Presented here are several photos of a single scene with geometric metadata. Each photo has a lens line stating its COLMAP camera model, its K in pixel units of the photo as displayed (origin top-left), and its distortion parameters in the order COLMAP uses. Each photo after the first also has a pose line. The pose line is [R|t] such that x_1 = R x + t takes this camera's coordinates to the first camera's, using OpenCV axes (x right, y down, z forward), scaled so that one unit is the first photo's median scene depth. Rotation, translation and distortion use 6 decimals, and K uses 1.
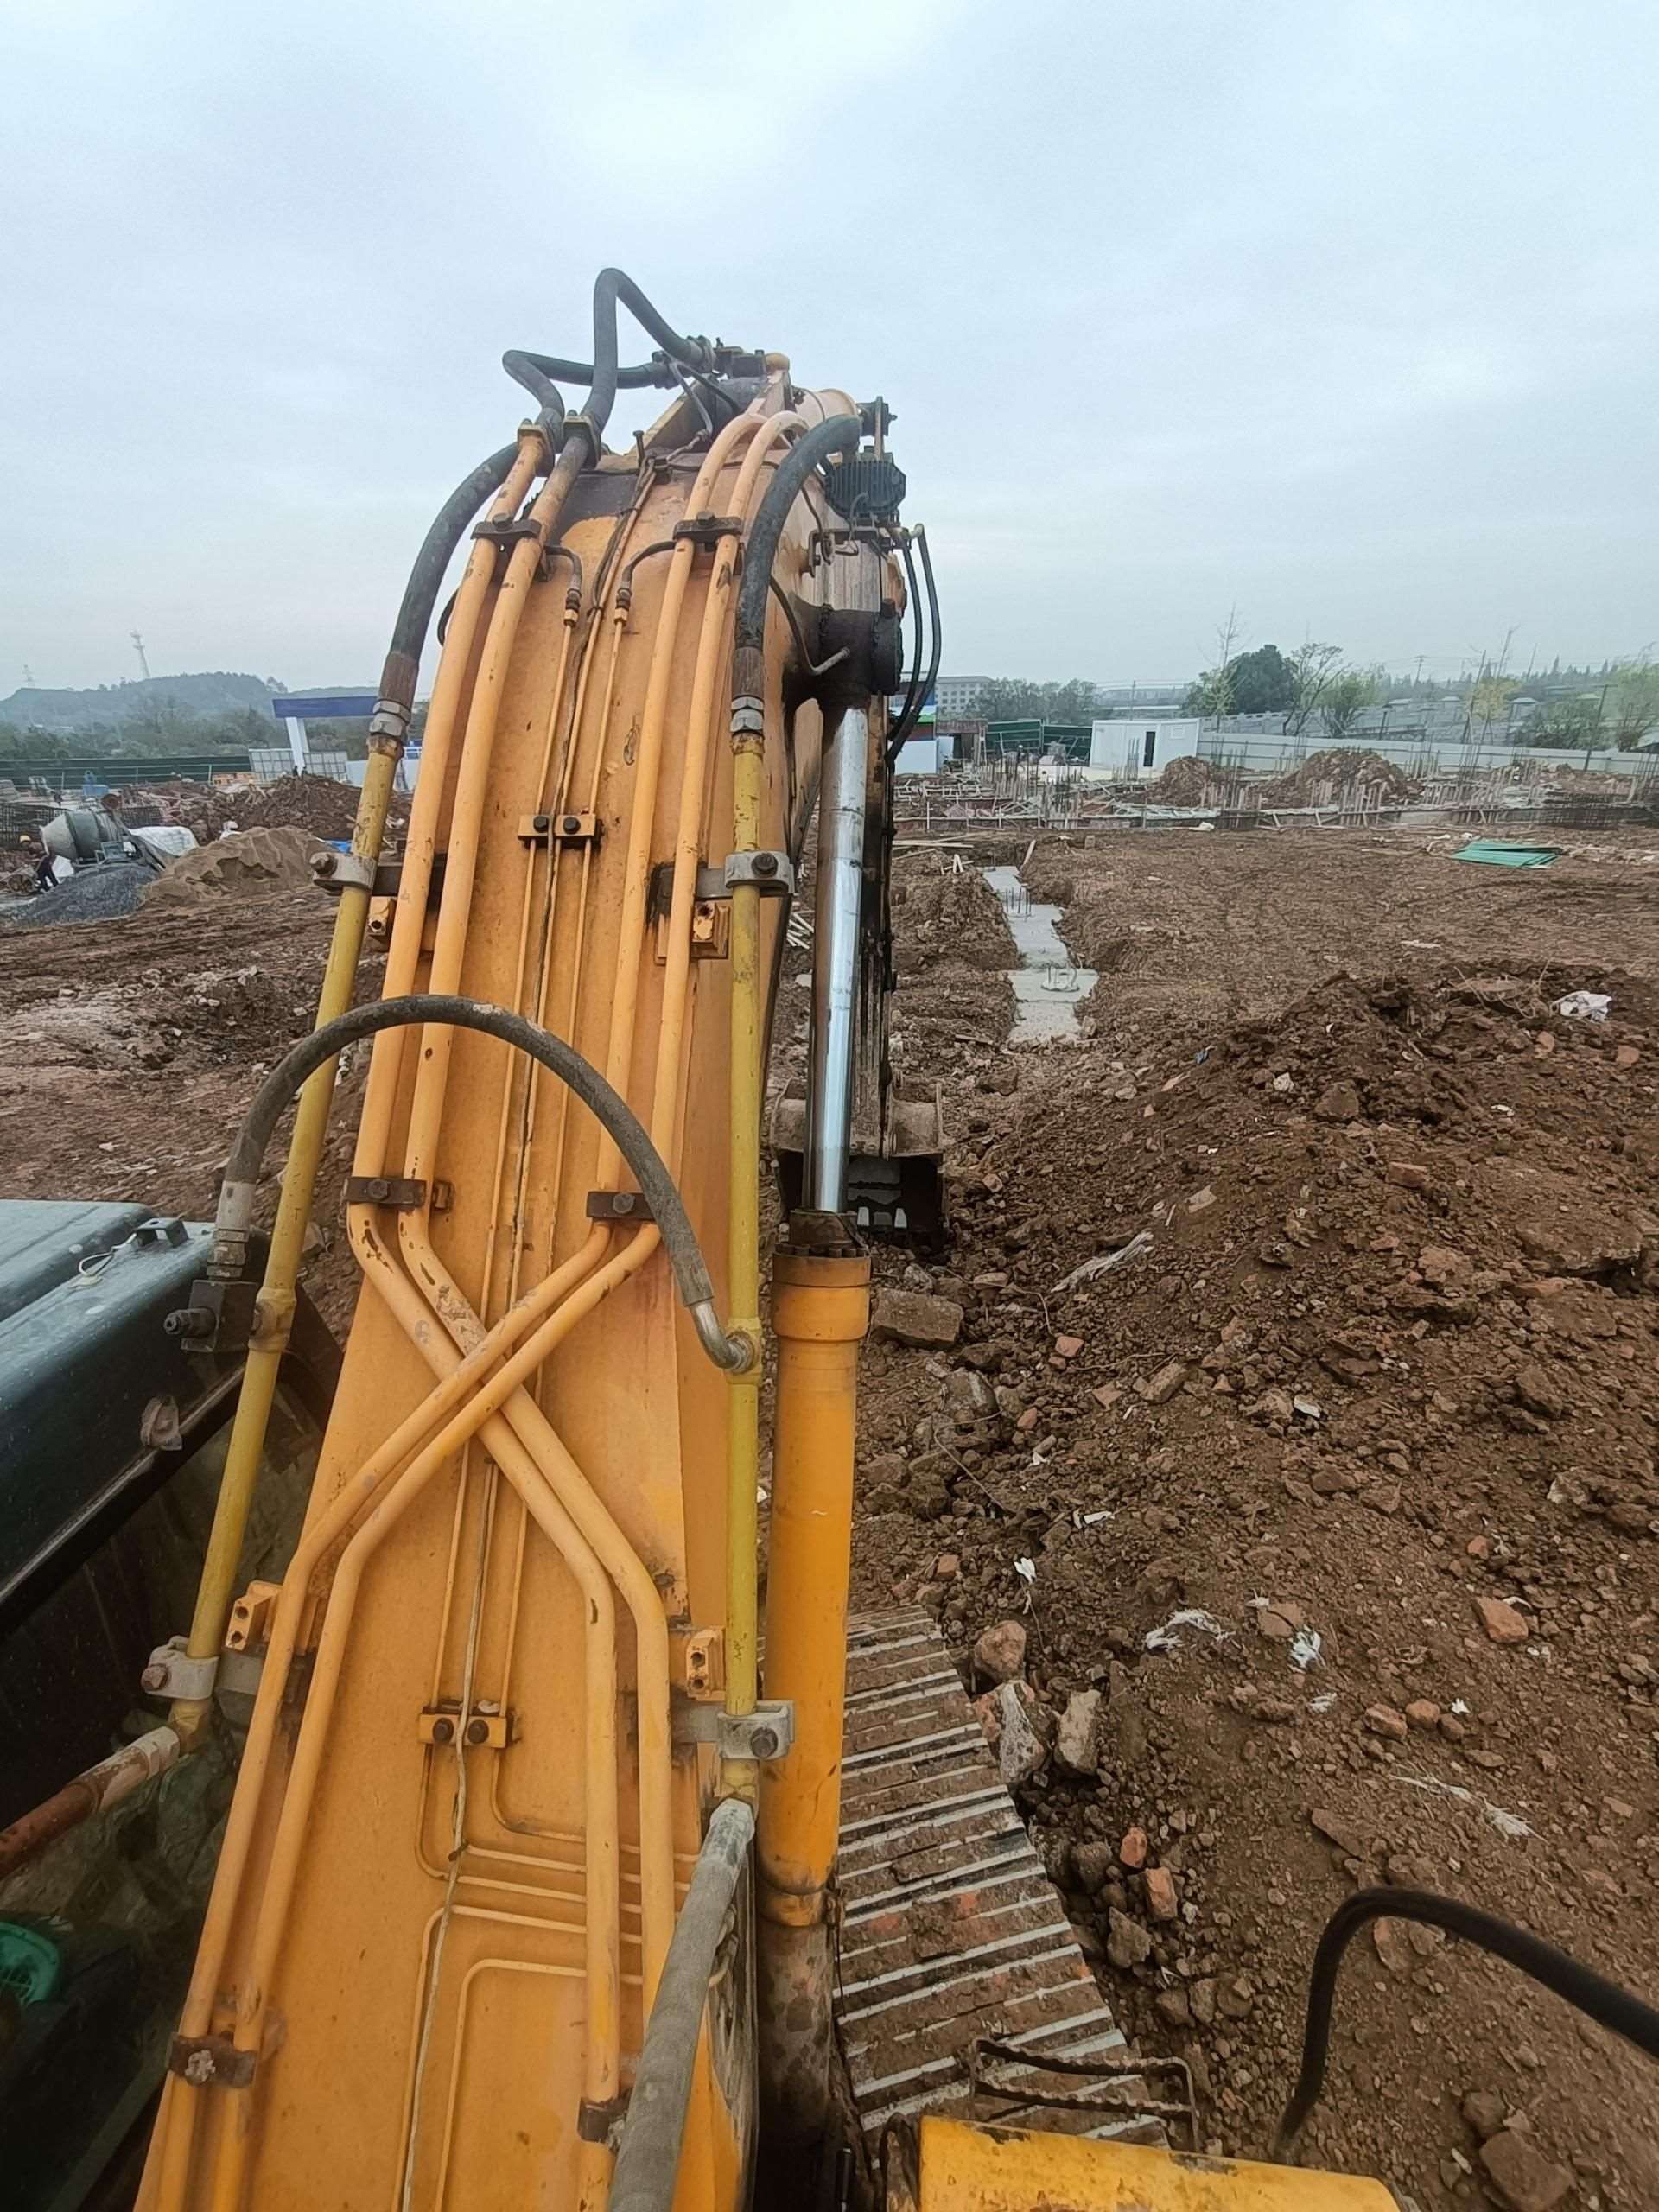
lens RADIAL K [[1004.3, 0, 835.1], [0, 1004.3, 1106.9], [0, 0, 1]] dist [0.005867, -0.001369]
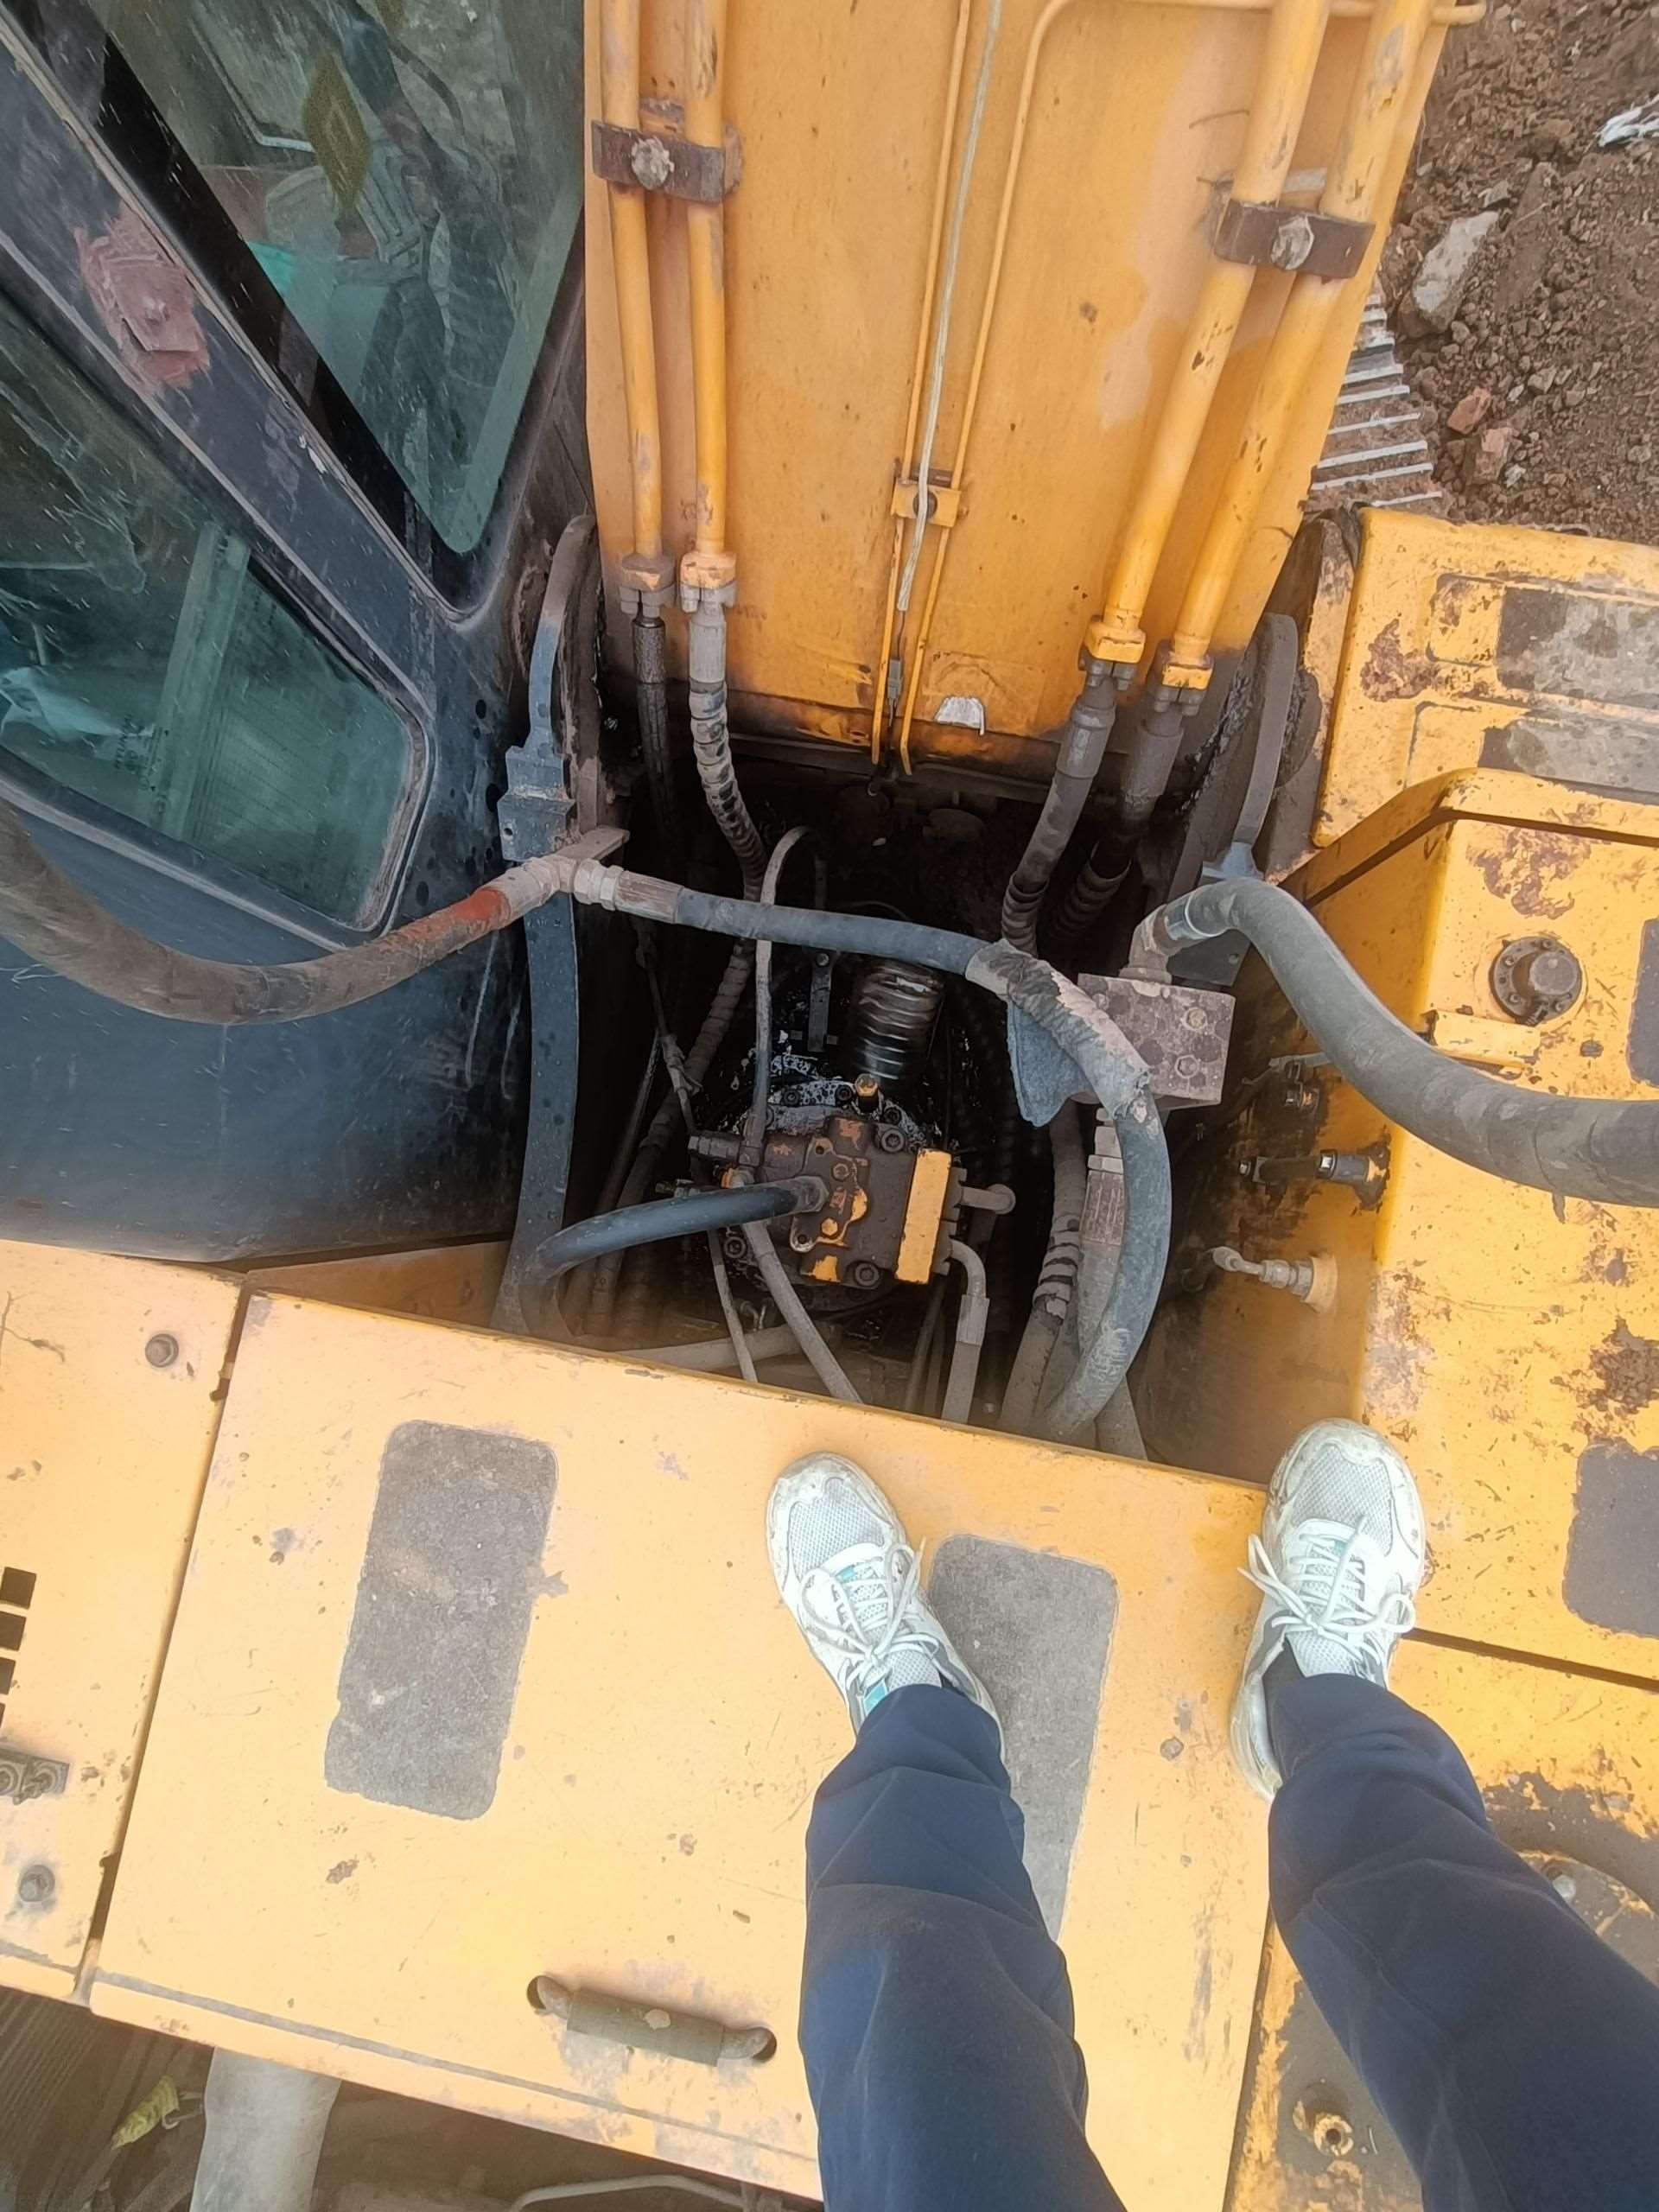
lens RADIAL K [[1004.3, 0, 827.9], [0, 1004.3, 1108.4], [0, 0, 1]] dist [0.005867, -0.001369]
pose [[0.995371, 0.077811, -0.056412, -0.148417], [0.016319, 0.441606, 0.897061, 0.219167], [0.094713, -0.893829, 0.438292, 0.045901]]
